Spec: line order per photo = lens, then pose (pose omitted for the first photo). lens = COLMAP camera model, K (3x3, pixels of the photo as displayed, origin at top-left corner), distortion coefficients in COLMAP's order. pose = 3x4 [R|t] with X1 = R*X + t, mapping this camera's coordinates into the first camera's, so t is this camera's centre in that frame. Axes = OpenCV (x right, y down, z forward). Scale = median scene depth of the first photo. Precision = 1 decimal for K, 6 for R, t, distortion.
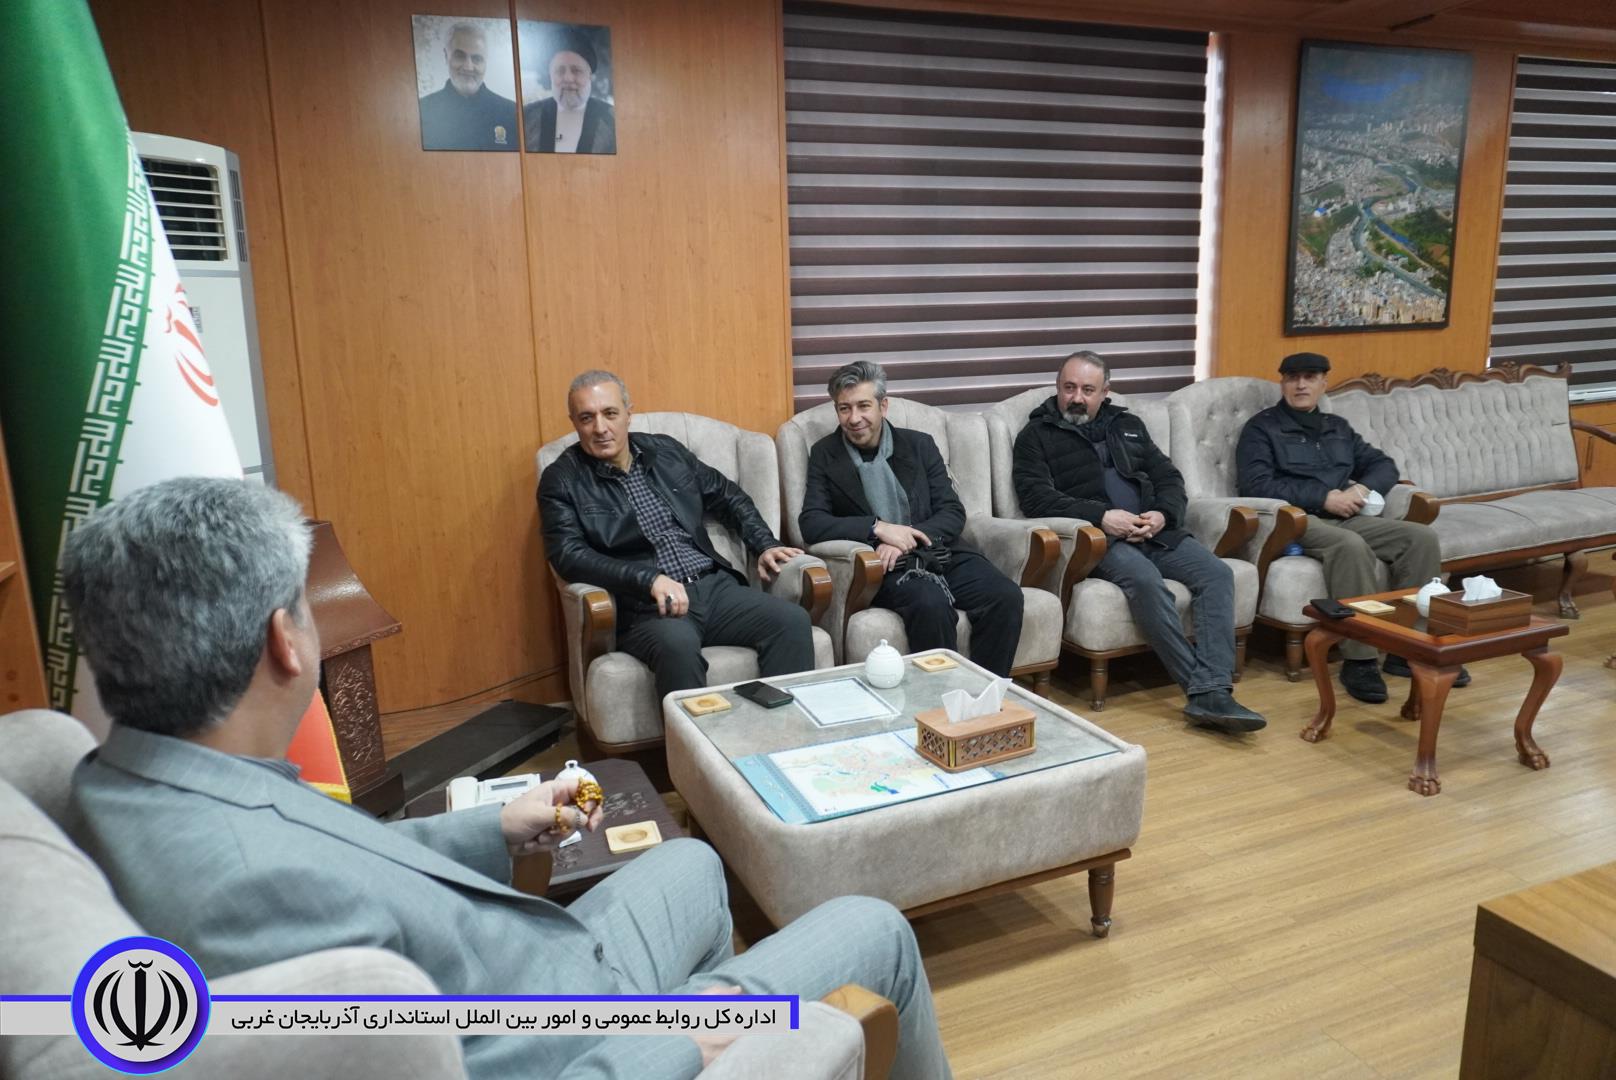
lens RADIAL K [[1099.0, 0, 811.5], [0, 1099.0, 523.5], [0, 0, 1]] dist [-0.016381, 0.003217]
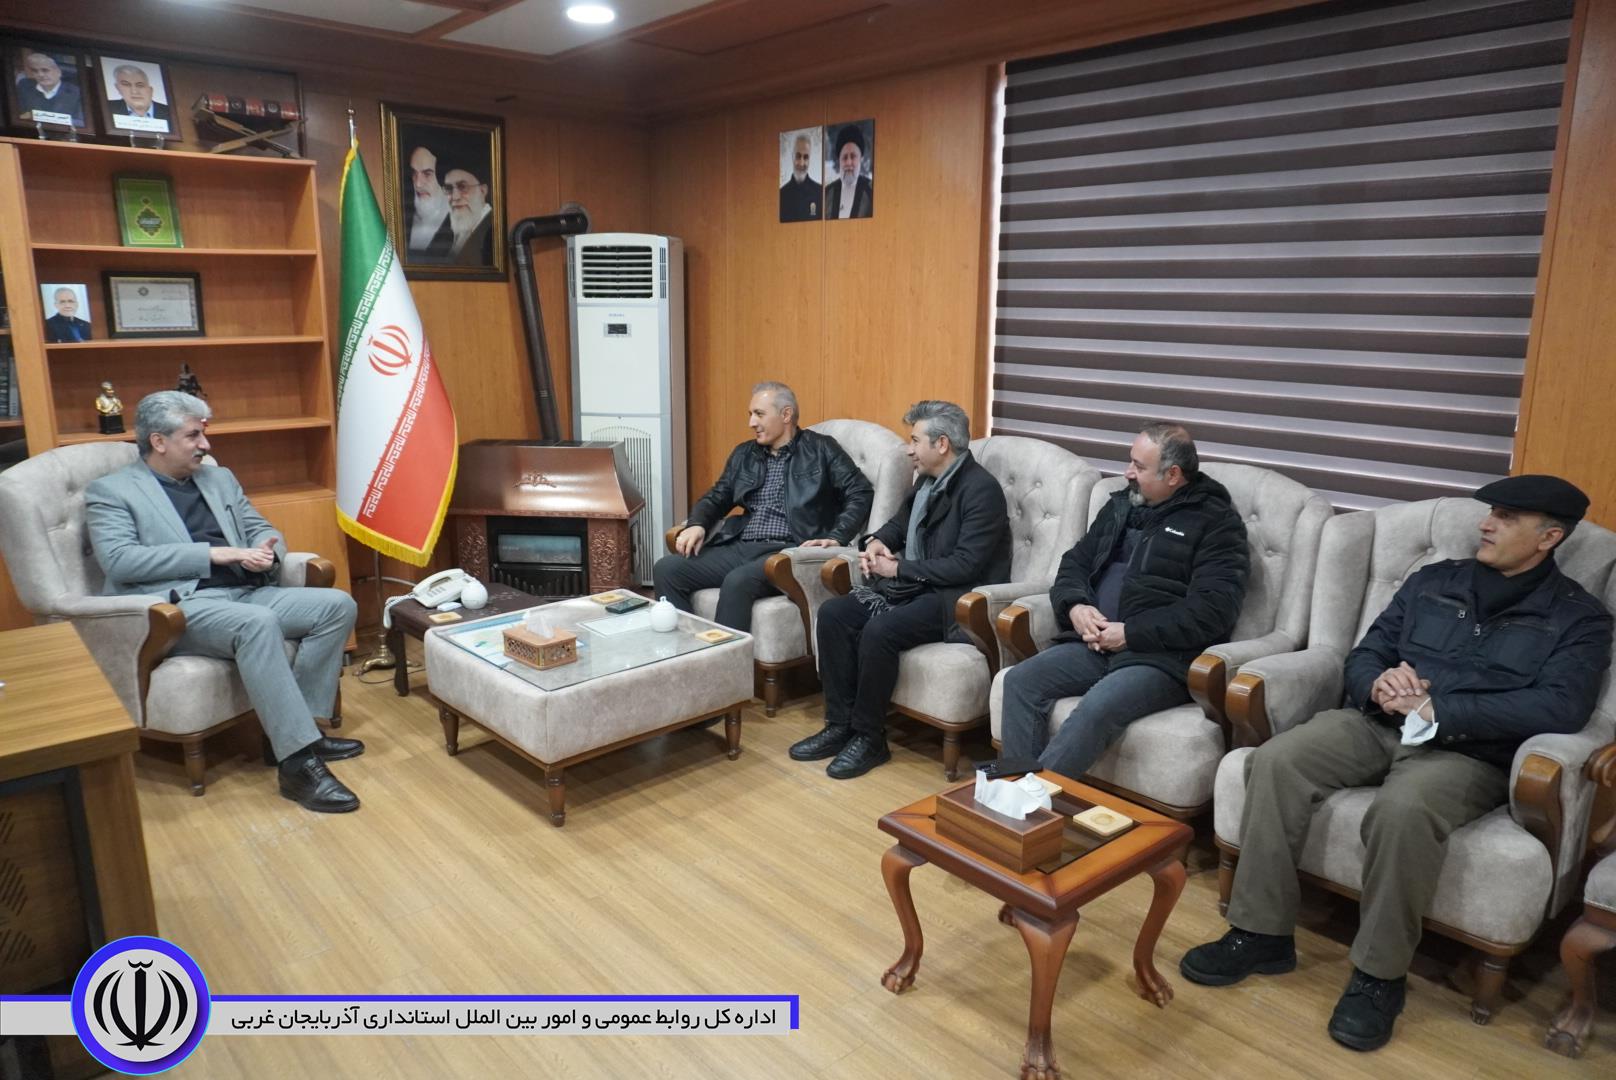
lens RADIAL K [[1099.0, 0, 818.4], [0, 1099.0, 531.8], [0, 0, 1]] dist [-0.016381, 0.003217]
pose [[0.336896, 0.229325, -0.913187, 1.095280], [-0.197104, 0.965572, 0.169764, -0.194356], [0.920680, 0.122800, 0.370498, 0.532491]]
